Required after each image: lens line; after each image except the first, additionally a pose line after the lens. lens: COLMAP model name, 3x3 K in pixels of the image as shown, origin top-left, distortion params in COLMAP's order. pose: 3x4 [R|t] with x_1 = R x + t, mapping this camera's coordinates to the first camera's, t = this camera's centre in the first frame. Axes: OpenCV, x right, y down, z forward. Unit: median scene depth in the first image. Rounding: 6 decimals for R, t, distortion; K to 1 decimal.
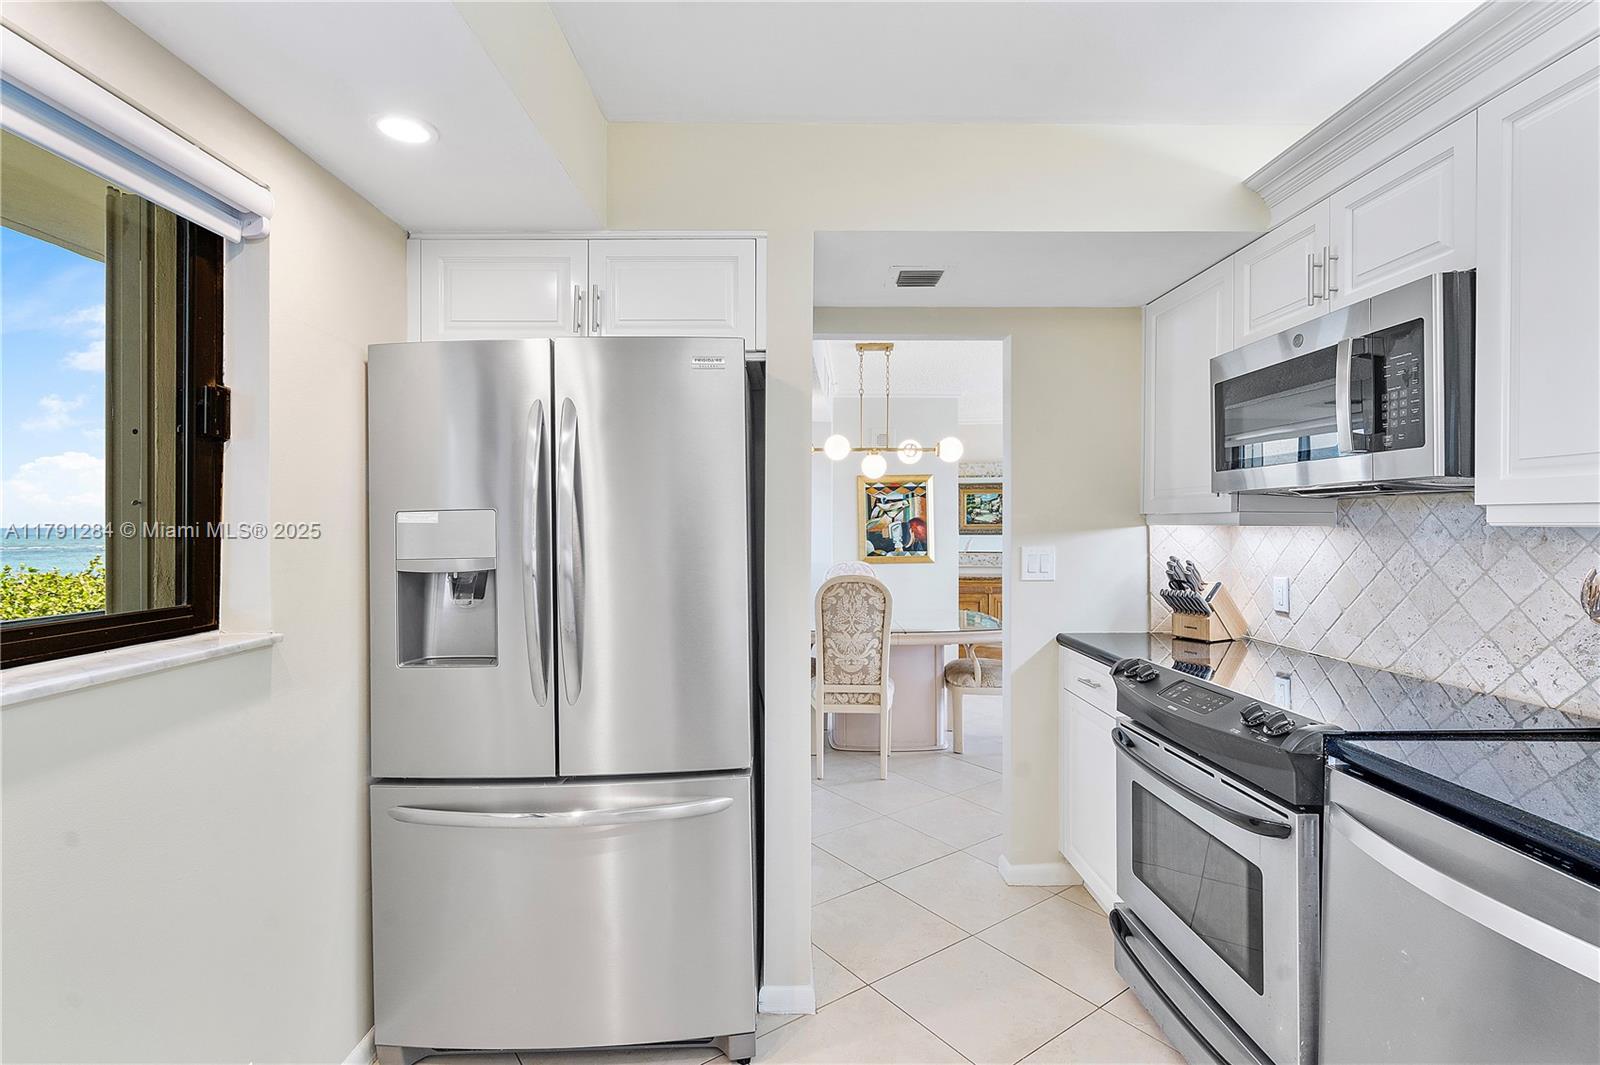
lens RADIAL K [[753.6, 0, 796.5], [0, 753.6, 520.7], [0, 0, 1]] dist [0.000527, 0.002673]
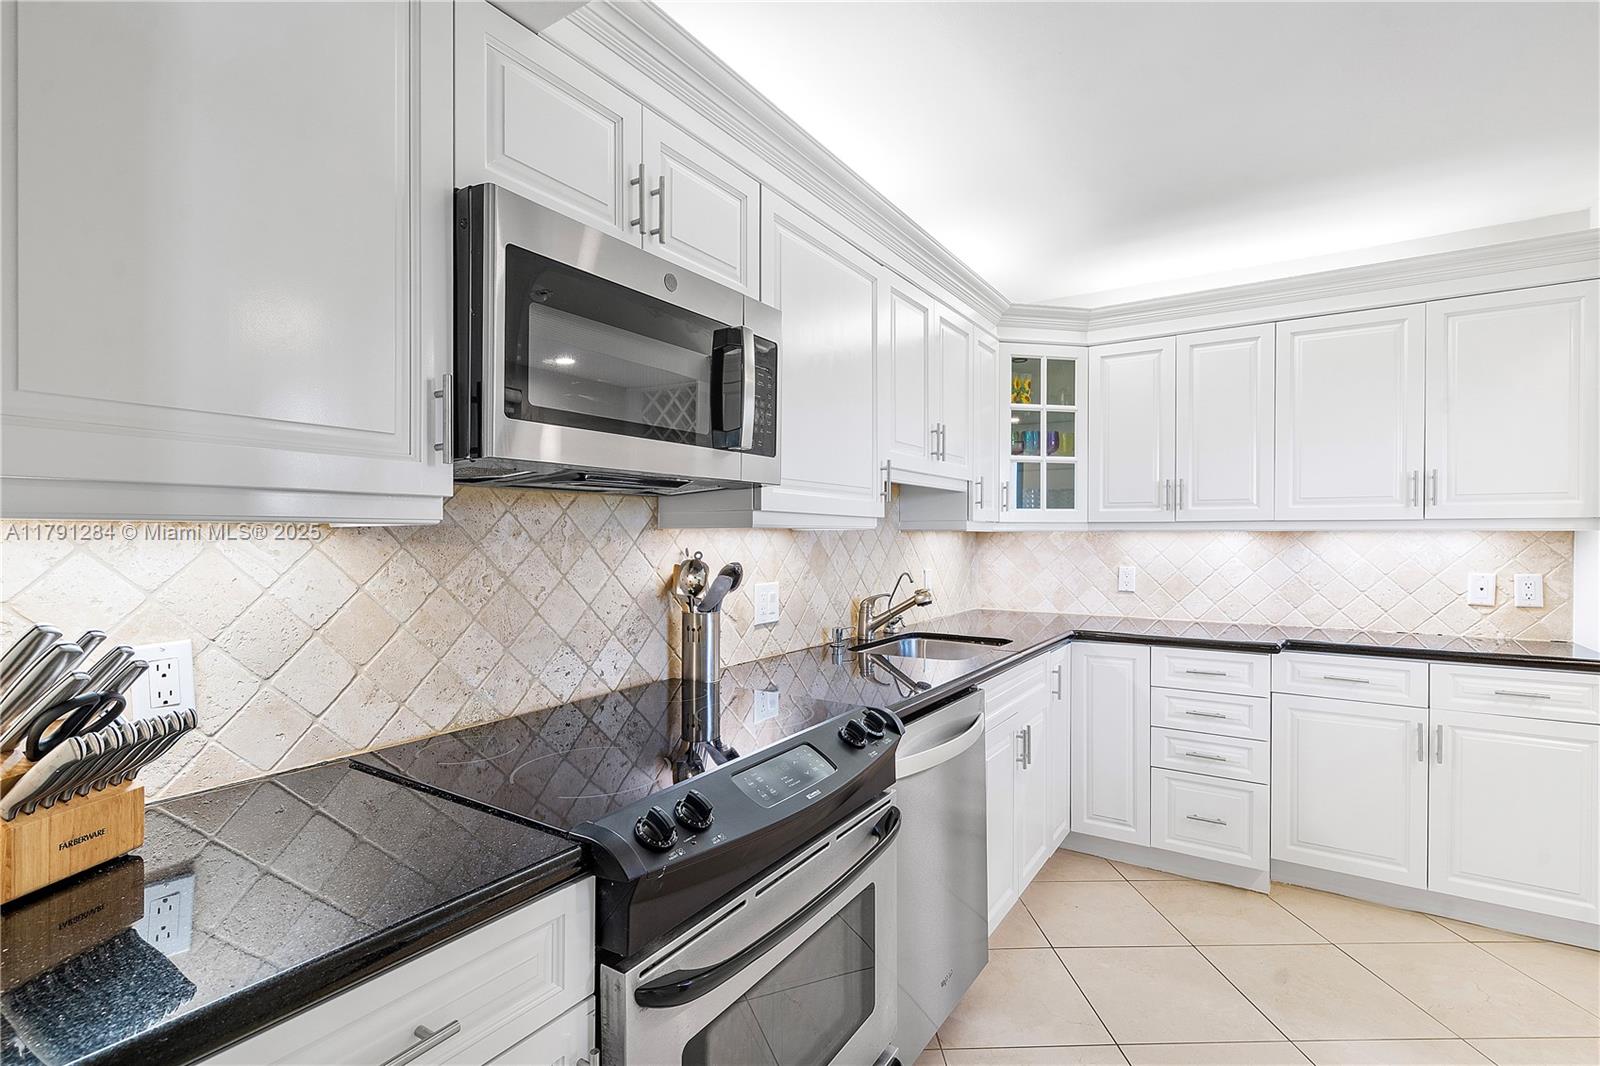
lens RADIAL K [[753.6, 0, 808.0], [0, 753.6, 545.2], [0, 0, 1]] dist [0.000527, 0.002673]
pose [[-0.833631, -0.008825, 0.552251, 0.125287], [-0.003252, 0.999933, 0.011071, 0.016715], [-0.552312, 0.007433, -0.833604, 1.511489]]
